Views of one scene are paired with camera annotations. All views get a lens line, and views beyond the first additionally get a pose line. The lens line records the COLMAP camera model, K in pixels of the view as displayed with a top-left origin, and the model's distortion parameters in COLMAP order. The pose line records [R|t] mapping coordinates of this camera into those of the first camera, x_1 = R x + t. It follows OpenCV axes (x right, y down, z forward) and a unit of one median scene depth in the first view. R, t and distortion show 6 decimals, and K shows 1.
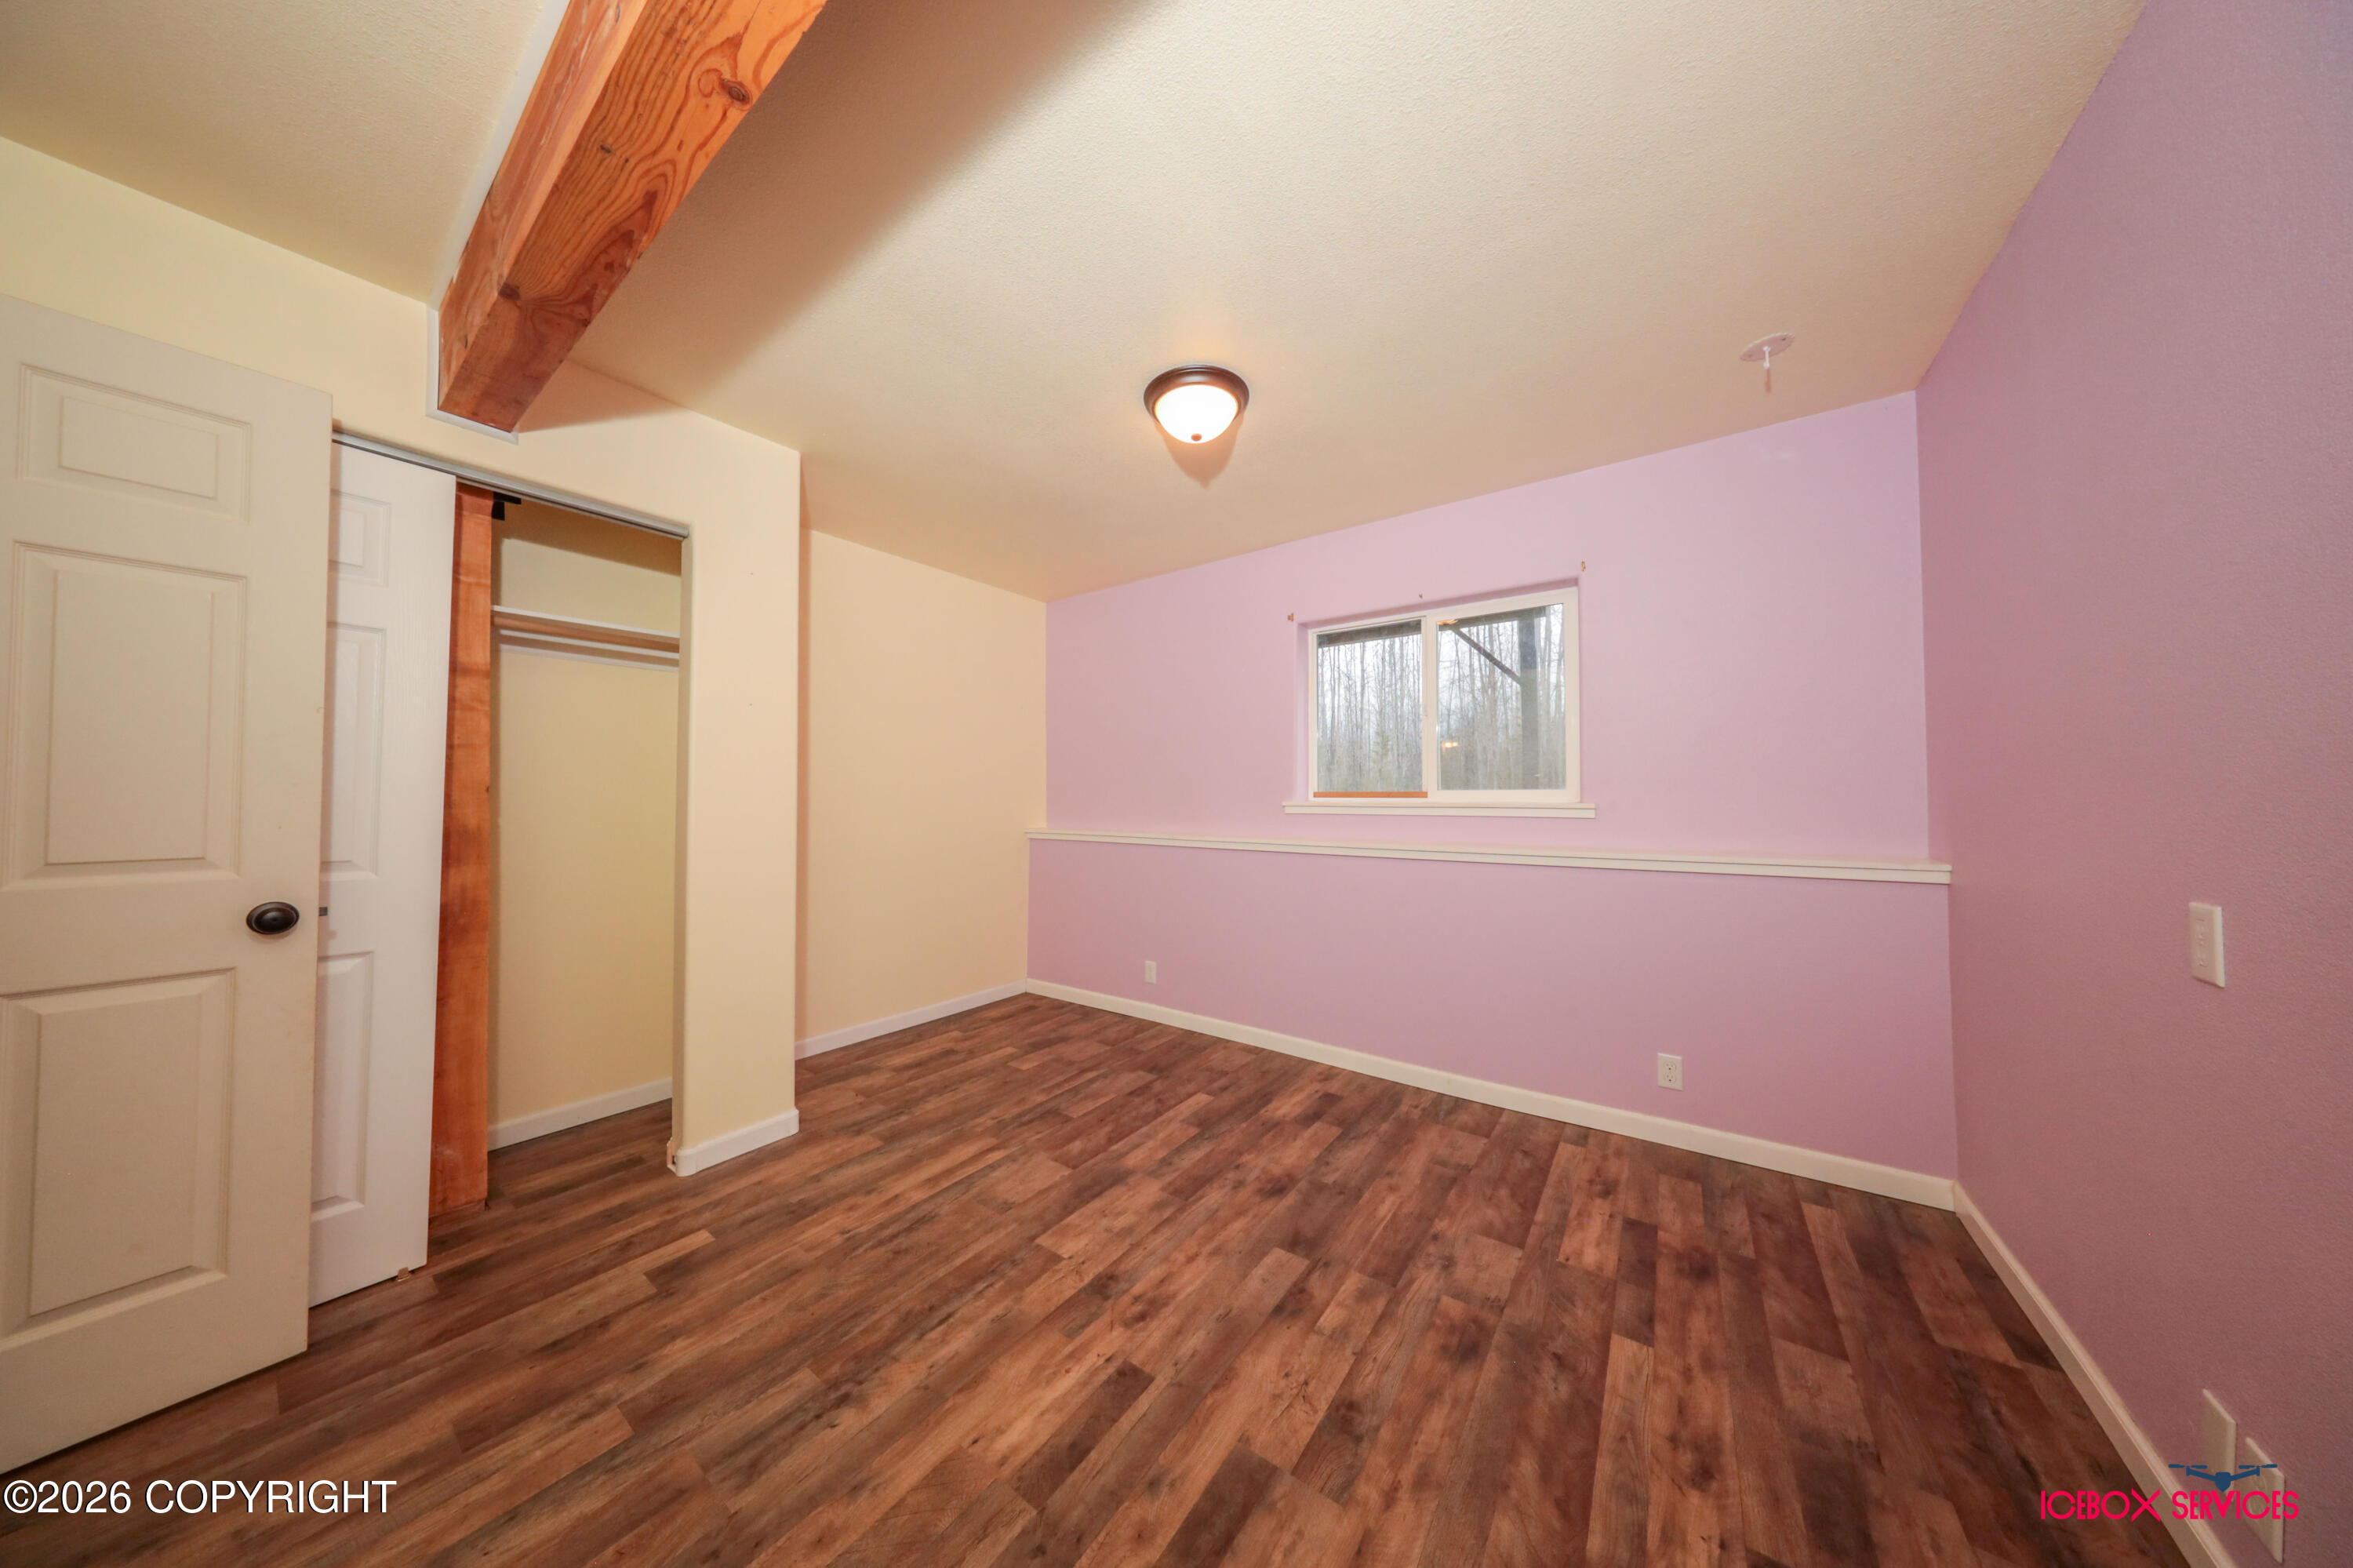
lens RADIAL K [[683.2, 0, 1168.4], [0, 683.2, 786.3], [0, 0, 1]] dist [0.001661, 0.000244]
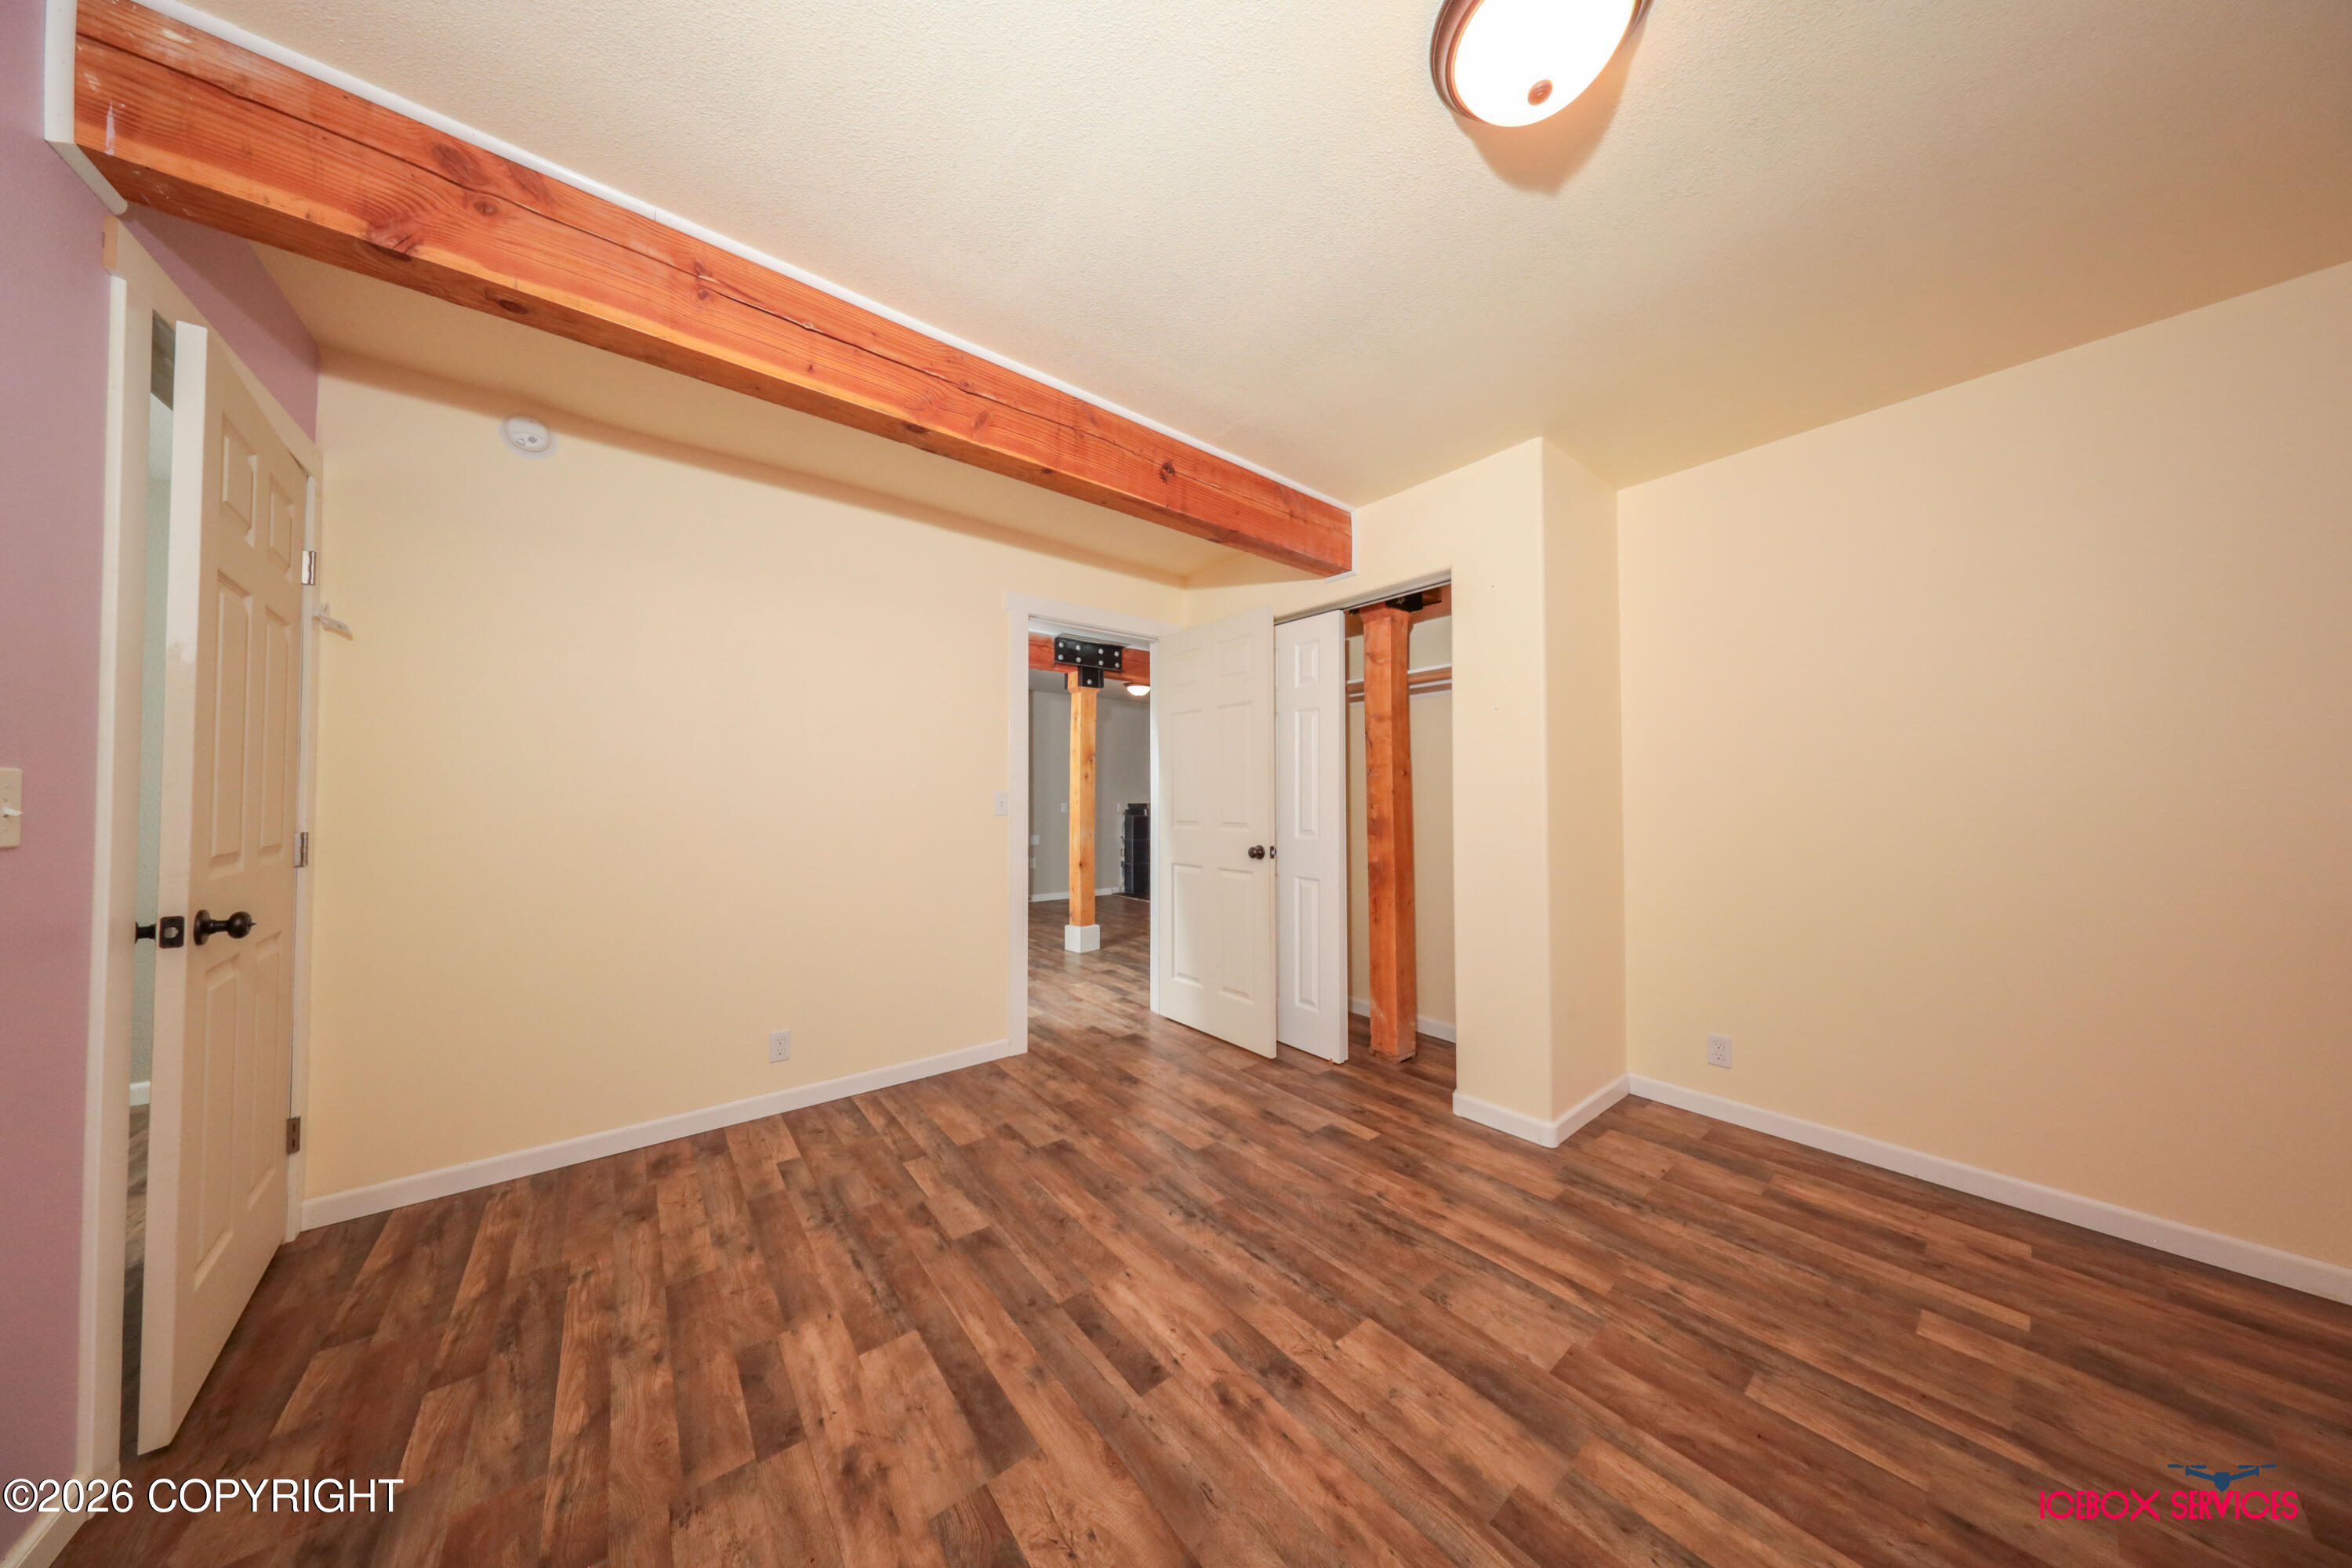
lens RADIAL K [[682.9, 0, 1167.9], [0, 682.9, 786.3], [0, 0, 1]] dist [0.001661, 0.000244]
pose [[-0.254193, -0.019861, -0.966950, 0.734160], [0.022067, 0.999410, -0.026329, 0.021604], [0.966902, -0.028030, -0.253605, 1.037122]]
